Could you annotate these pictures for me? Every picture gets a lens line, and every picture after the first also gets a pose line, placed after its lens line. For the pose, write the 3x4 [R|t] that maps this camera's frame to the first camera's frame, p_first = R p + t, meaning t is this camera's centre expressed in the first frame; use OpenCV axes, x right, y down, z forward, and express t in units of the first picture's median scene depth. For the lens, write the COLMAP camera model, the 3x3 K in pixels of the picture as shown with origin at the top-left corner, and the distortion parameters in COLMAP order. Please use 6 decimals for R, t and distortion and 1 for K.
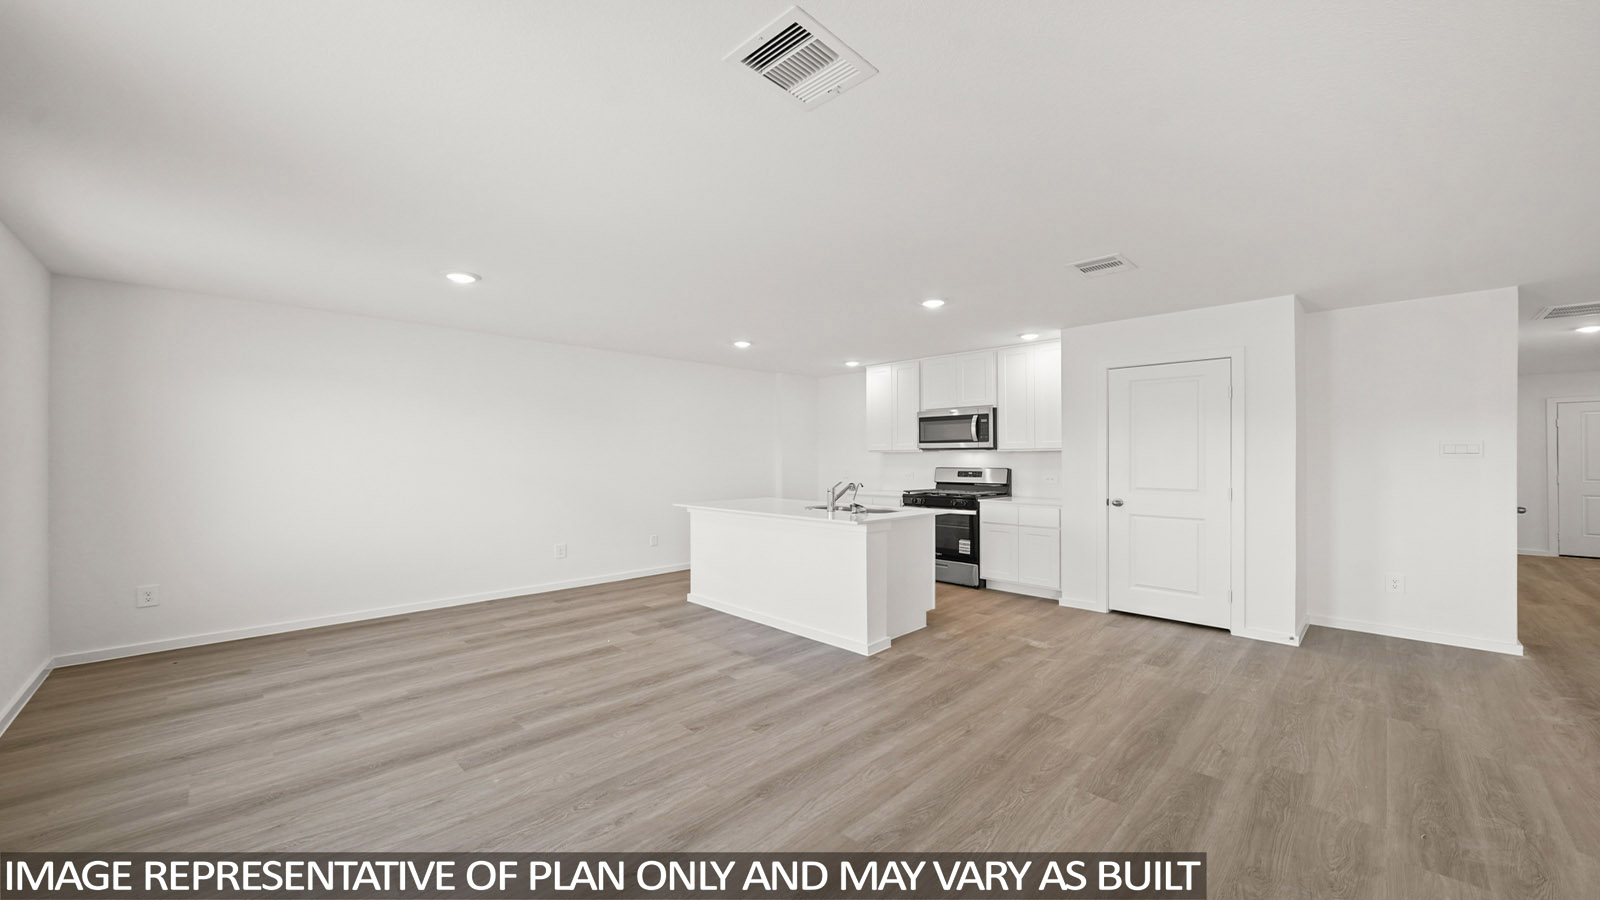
lens RADIAL K [[596.5, 0, 798.1], [0, 596.5, 455.4], [0, 0, 1]] dist [-0.002589, -0.000106]
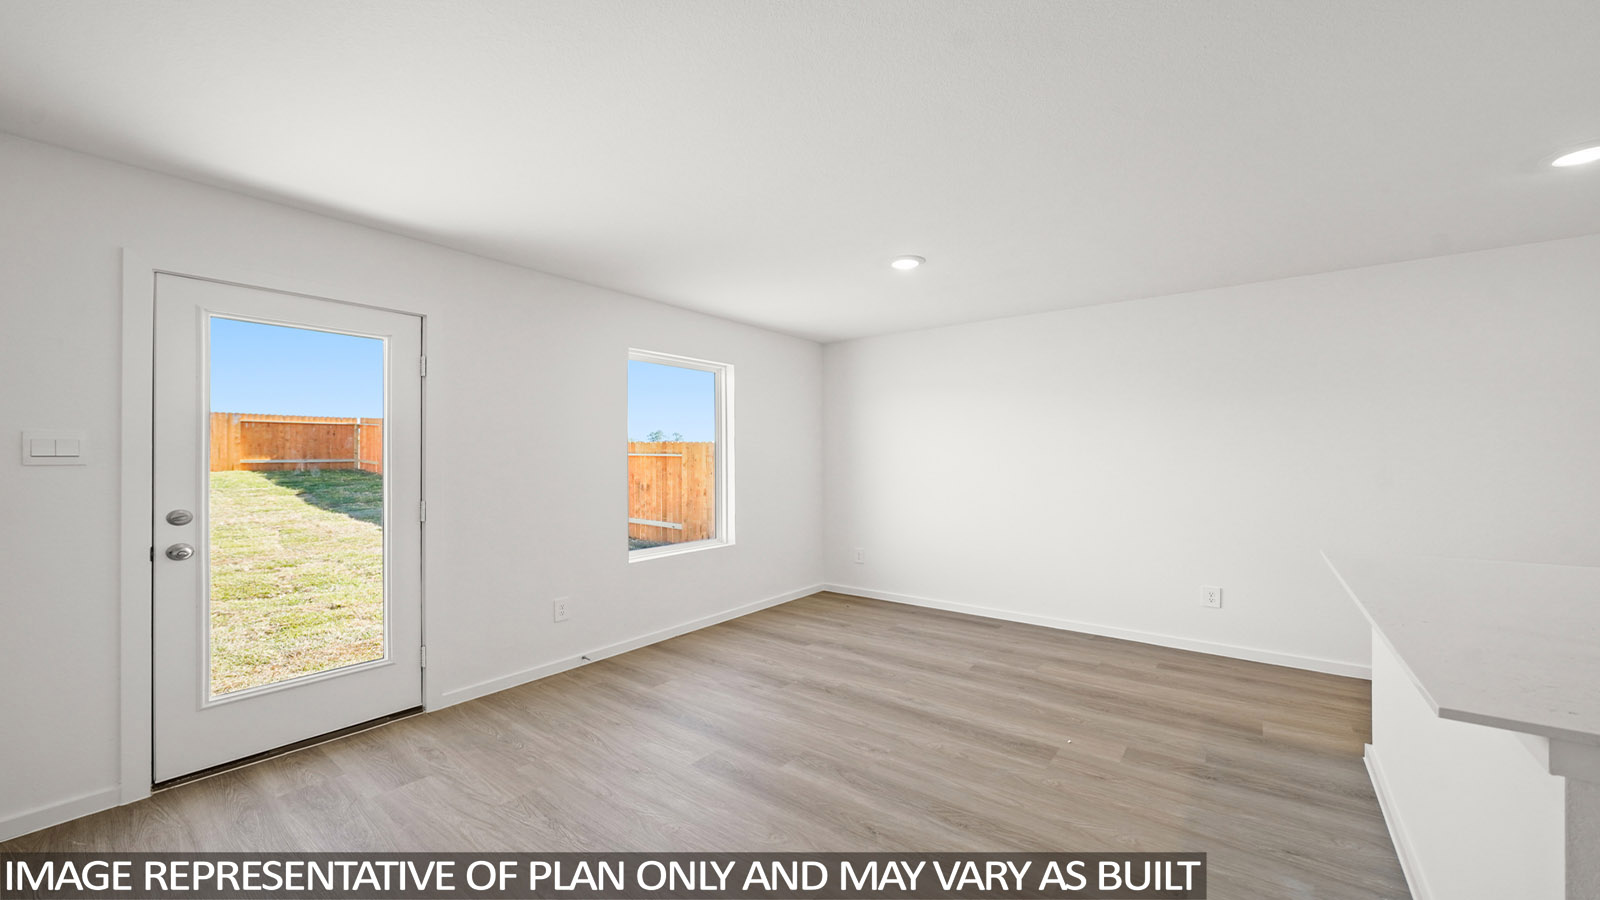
lens RADIAL K [[596.5, 0, 799.4], [0, 596.5, 452.9], [0, 0, 1]] dist [-0.002589, -0.000106]
pose [[0.134179, -0.009168, -0.990915, 0.337006], [0.005517, 0.999949, -0.008504, 0.000947], [0.990942, -0.004325, 0.134222, 0.723833]]
